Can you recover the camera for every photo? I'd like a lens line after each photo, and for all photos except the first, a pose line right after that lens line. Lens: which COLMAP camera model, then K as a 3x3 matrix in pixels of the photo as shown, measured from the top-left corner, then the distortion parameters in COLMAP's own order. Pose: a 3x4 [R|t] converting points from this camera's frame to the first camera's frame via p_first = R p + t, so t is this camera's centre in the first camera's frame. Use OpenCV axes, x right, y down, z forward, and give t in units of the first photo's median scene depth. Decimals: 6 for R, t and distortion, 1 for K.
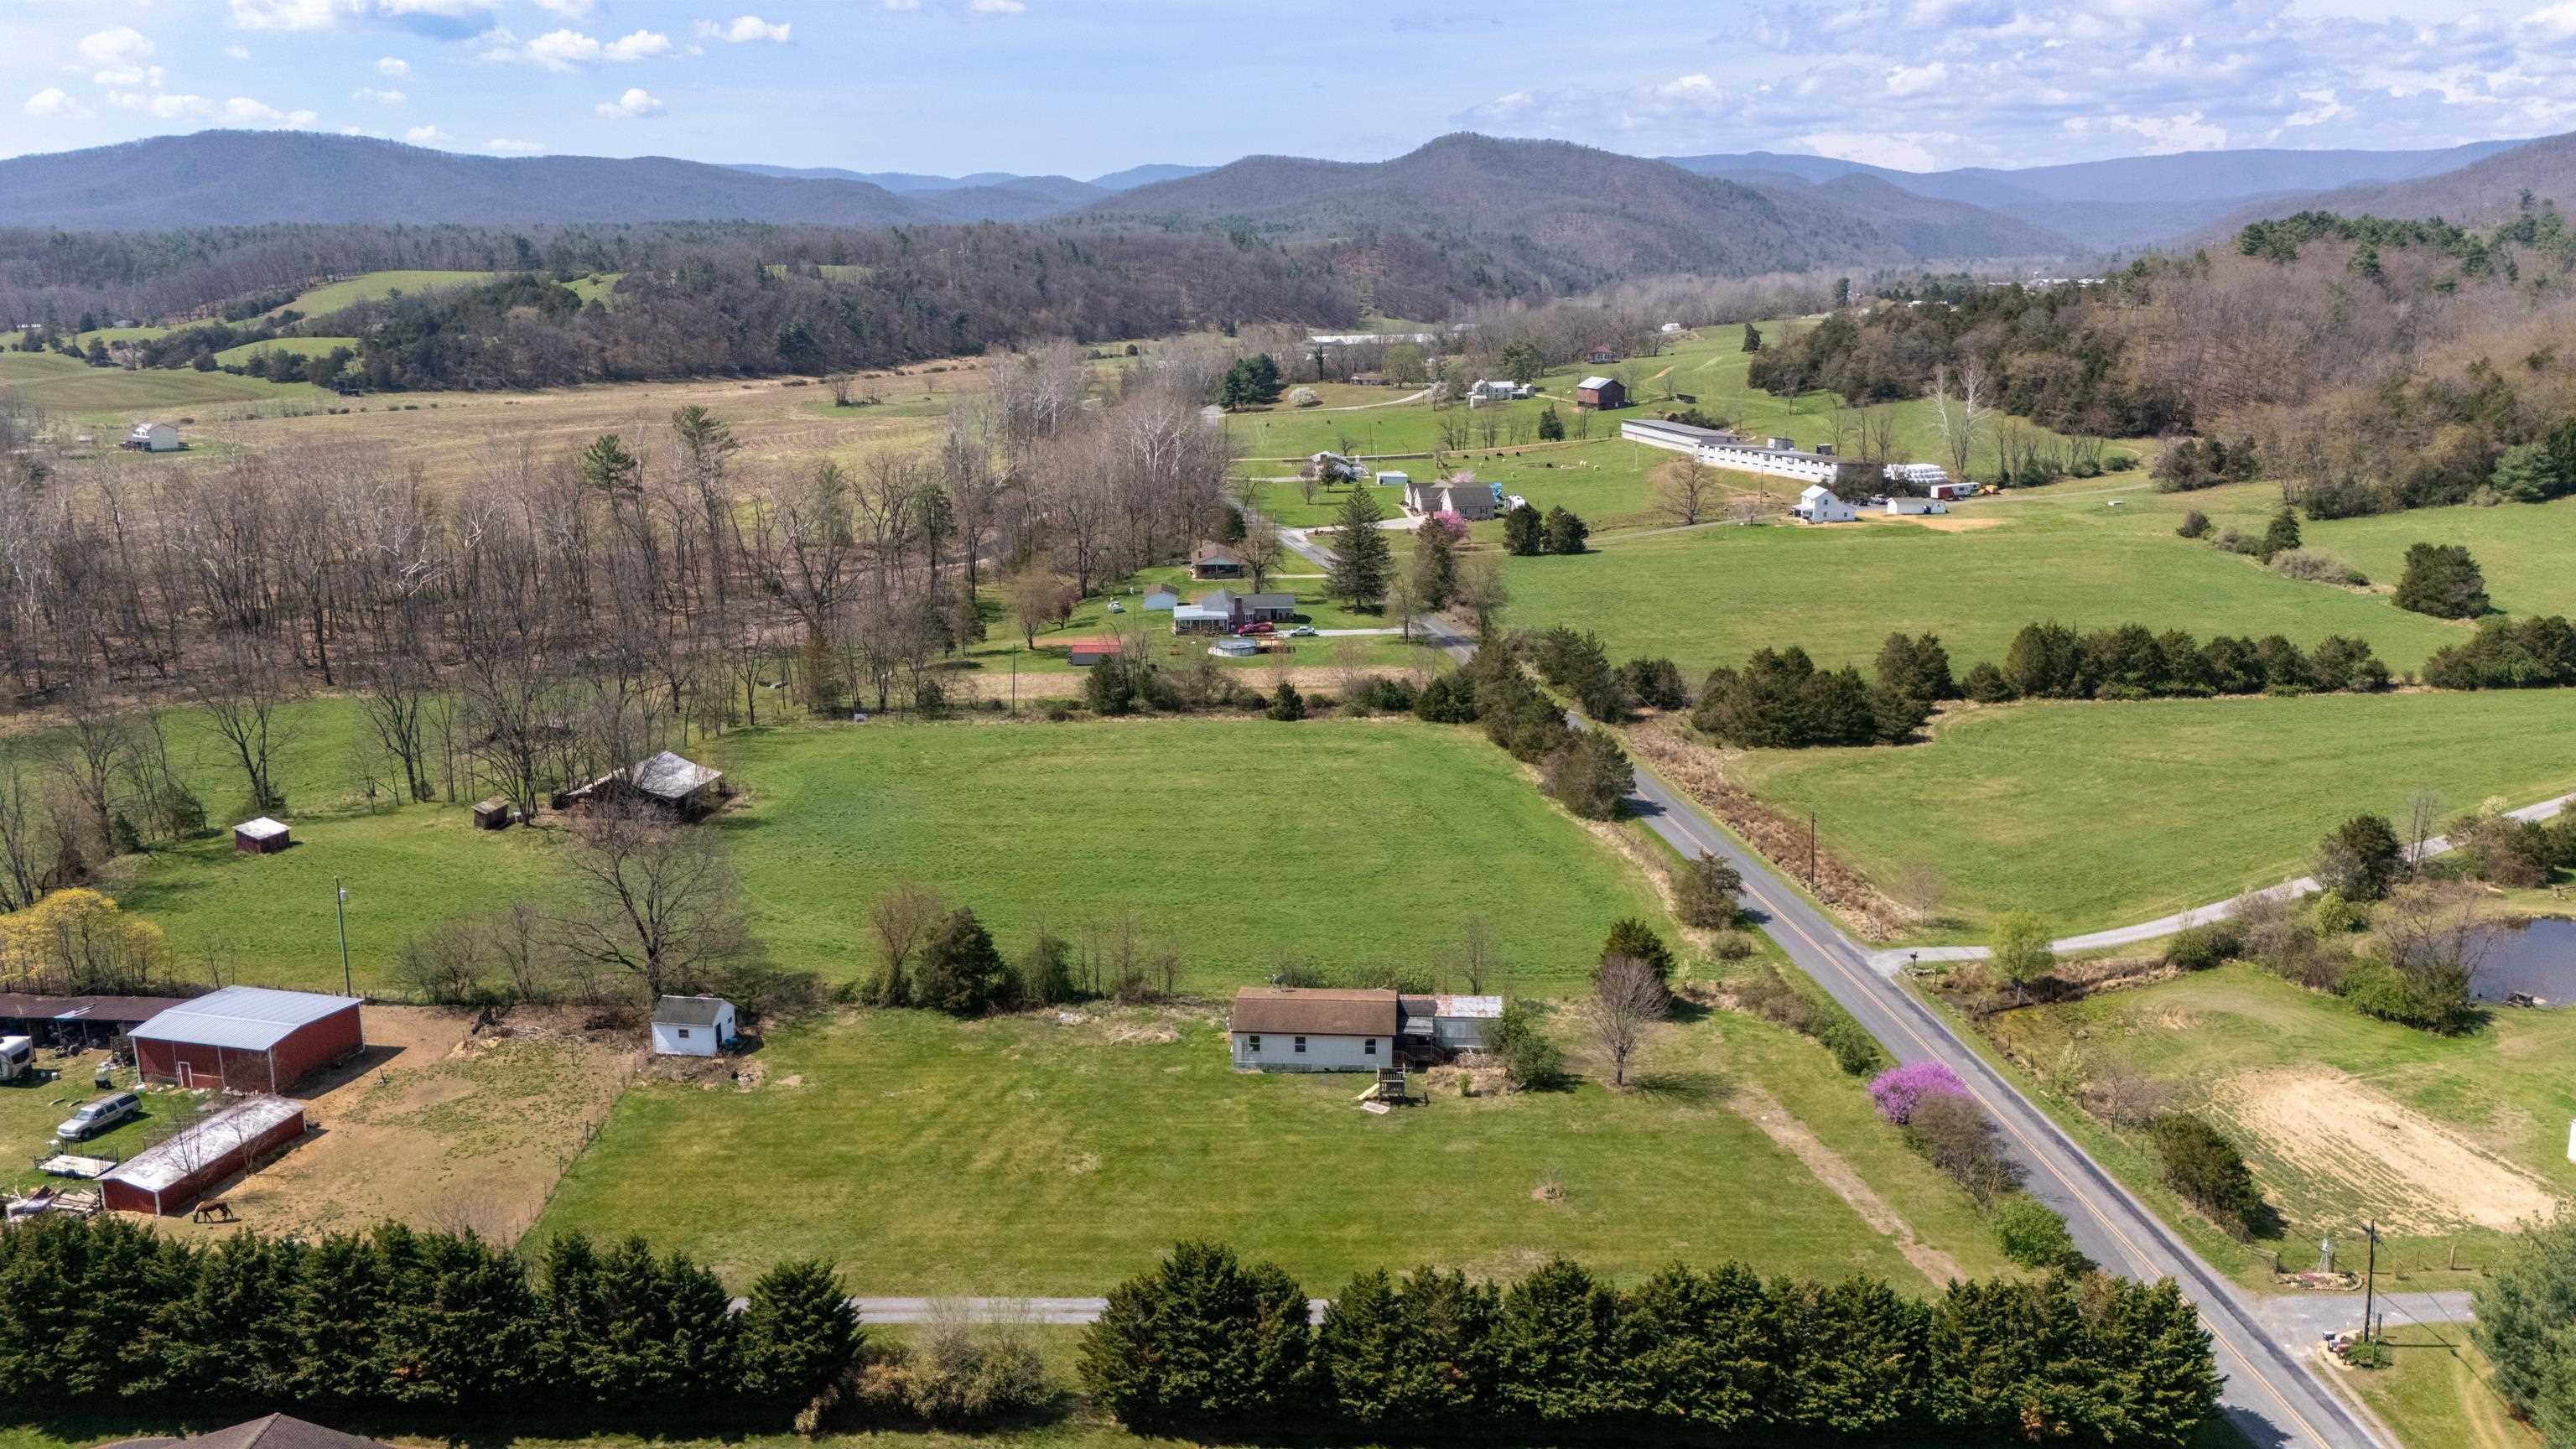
lens RADIAL K [[1894.3, 0, 1288.0], [0, 1894.3, 724.5], [0, 0, 1]] dist [0.075197, -0.070538]
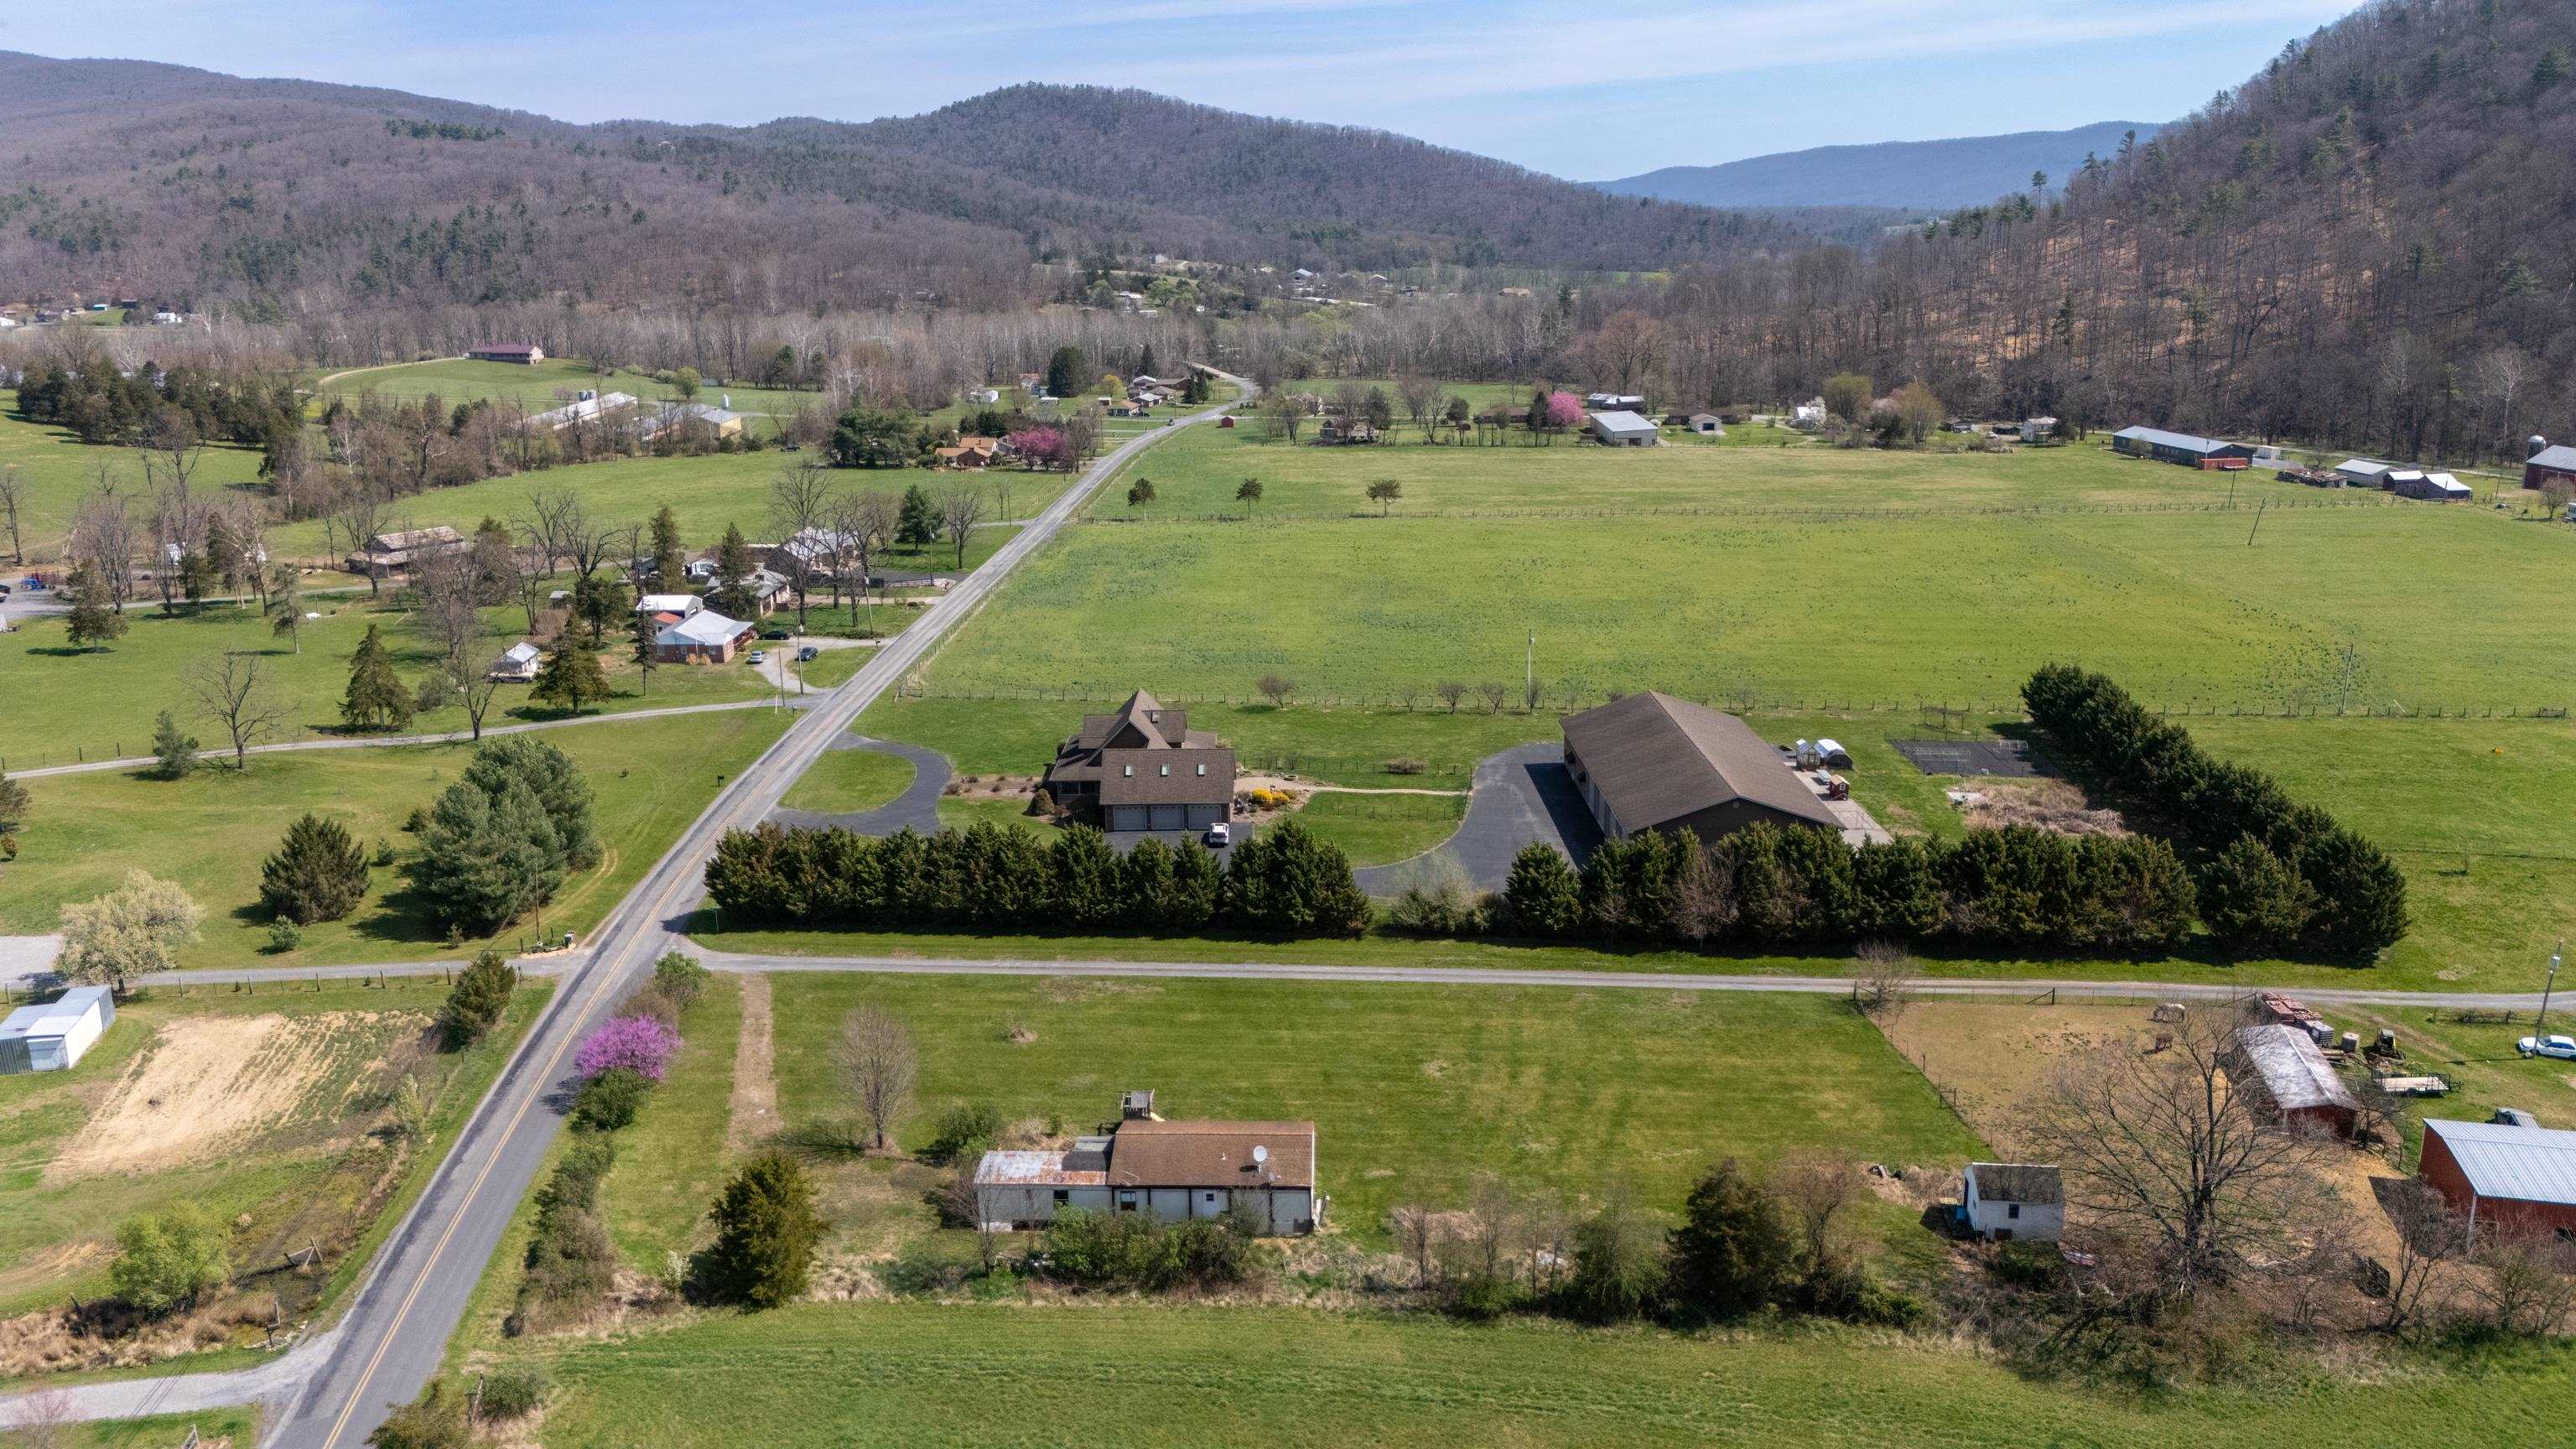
lens RADIAL K [[1894.3, 0, 1288.0], [0, 1894.3, 724.5], [0, 0, 1]] dist [0.075197, -0.070538]
pose [[-0.999361, 0.021859, -0.028292, 0.002548], [0.005920, 0.881575, 0.472007, -0.383935], [0.035259, 0.471538, -0.881141, 1.589151]]
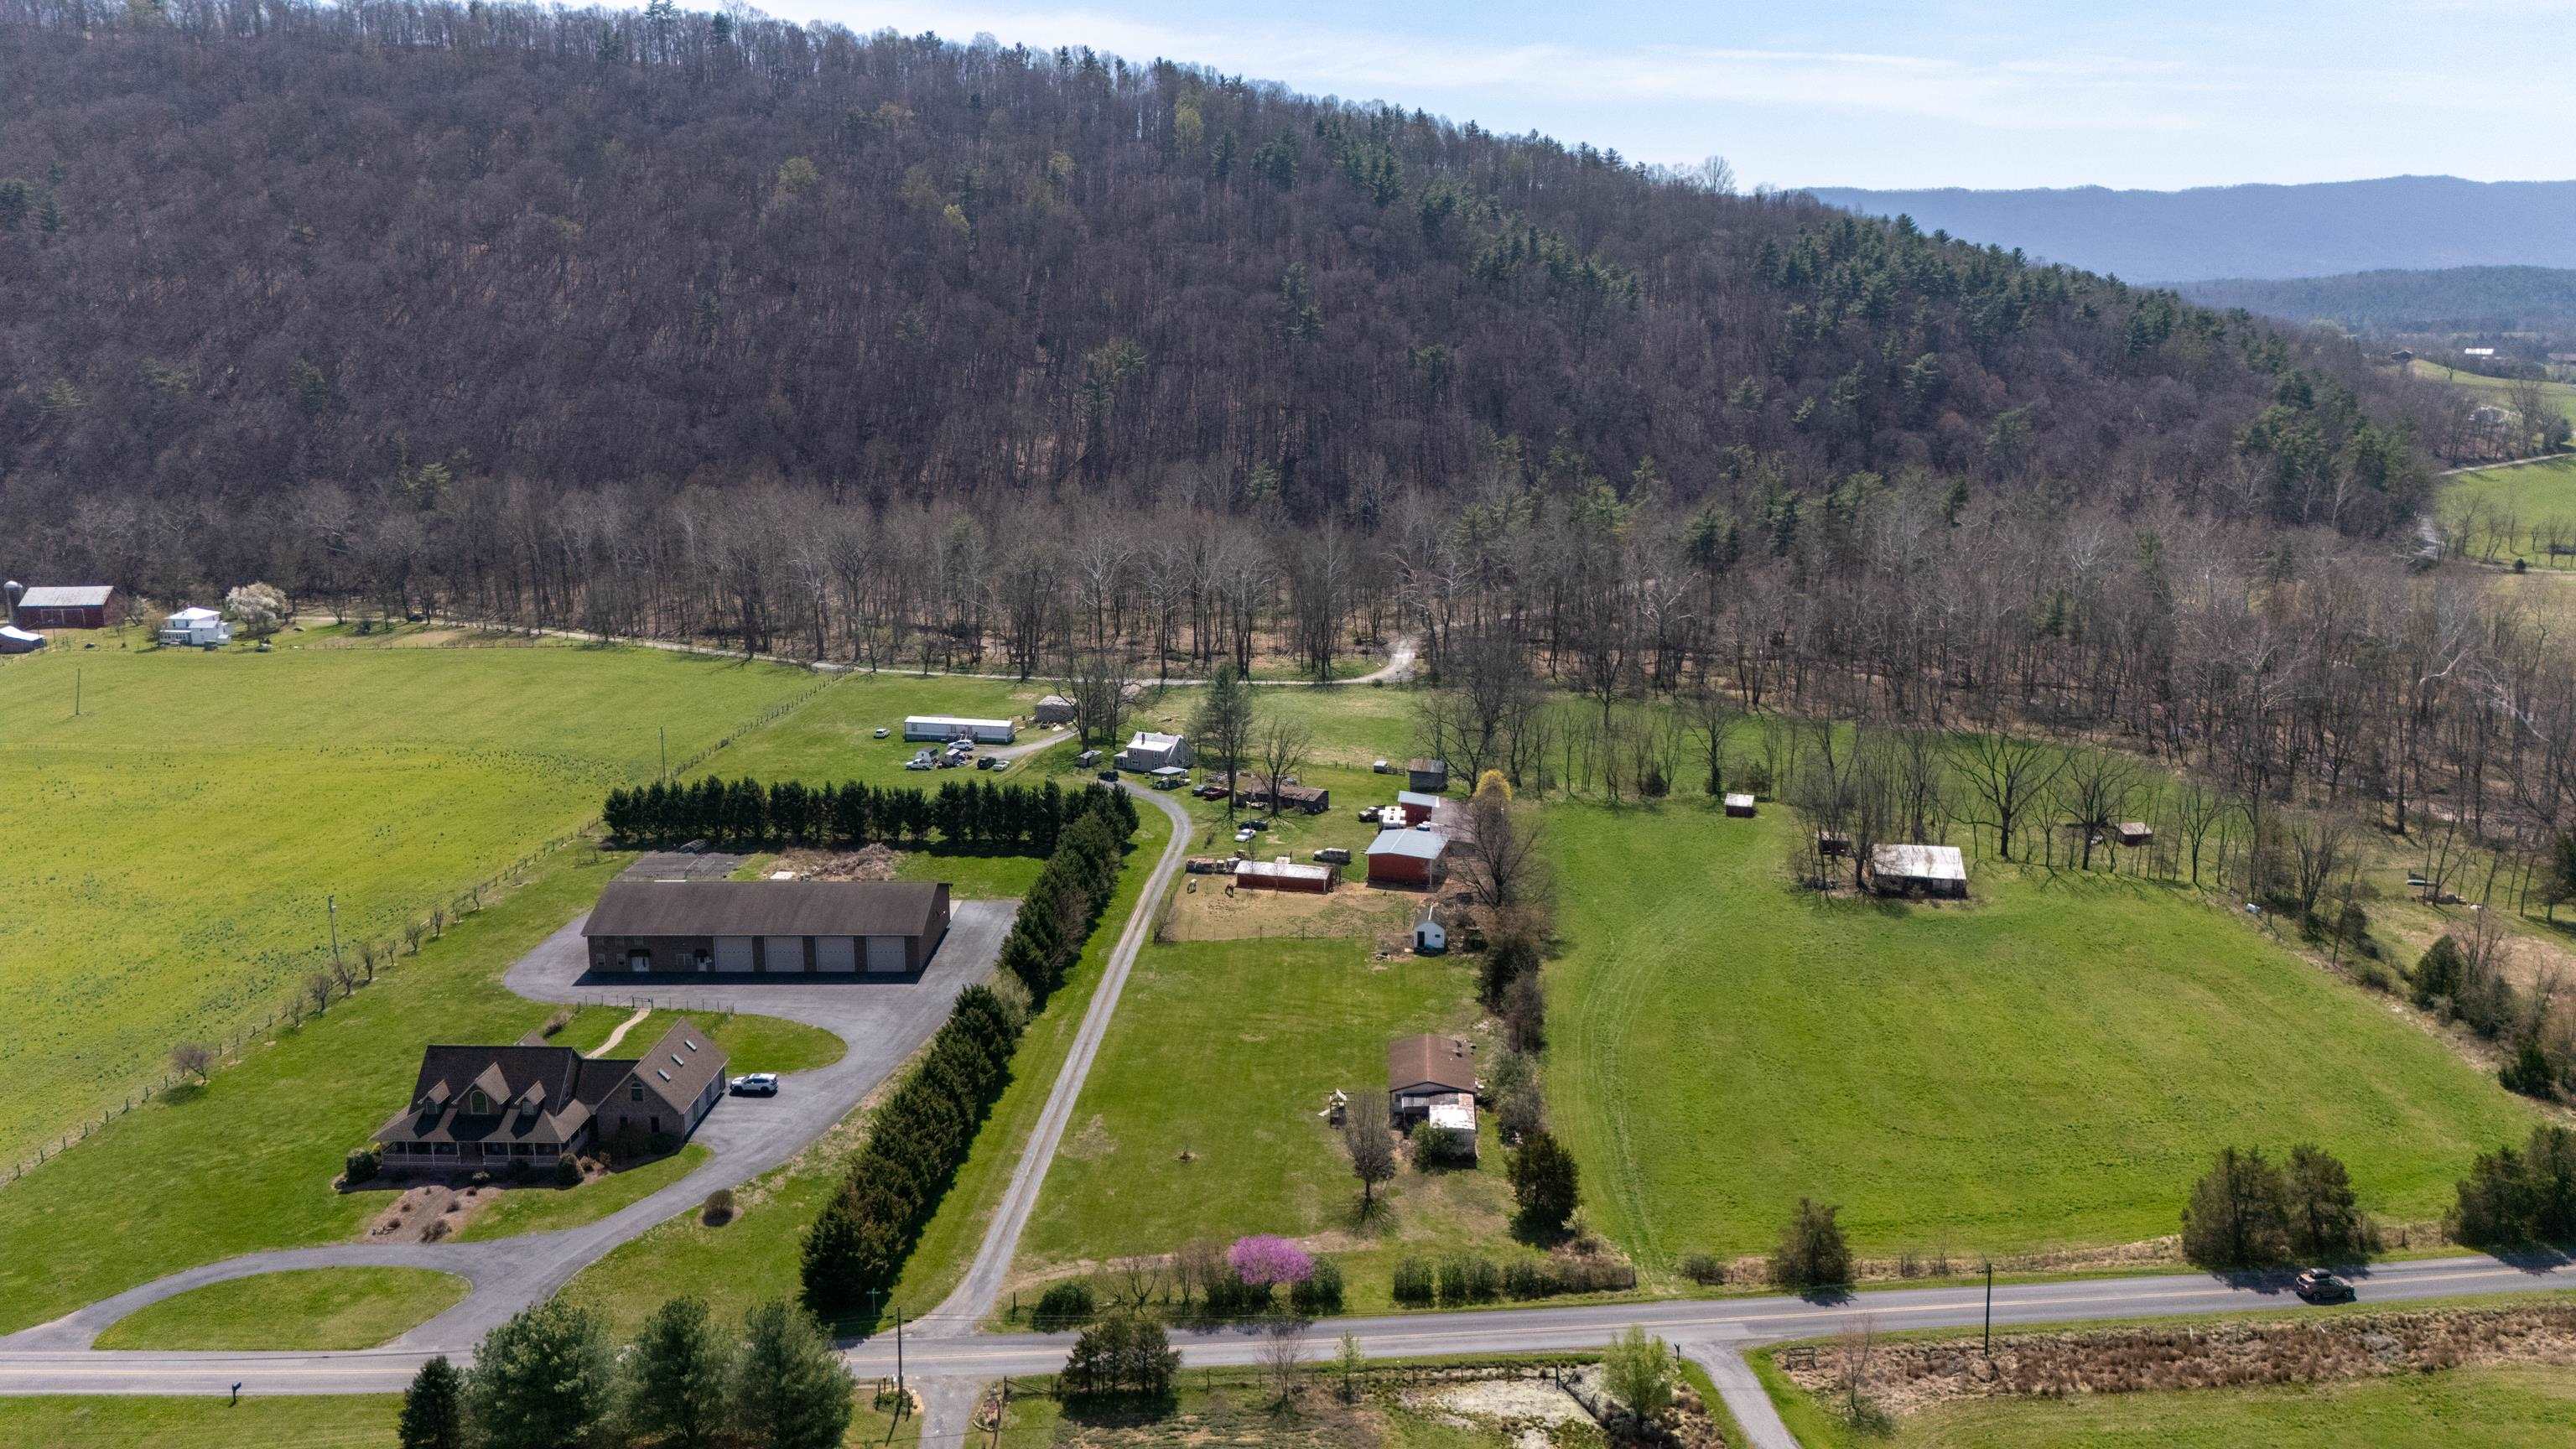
lens RADIAL K [[1894.3, 0, 1288.0], [0, 1894.3, 724.5], [0, 0, 1]] dist [0.075197, -0.070538]
pose [[0.001898, 0.226481, -0.974014, 1.218565], [-0.230673, 0.947847, 0.219947, -0.335185], [0.973030, 0.224261, 0.054042, 0.757183]]
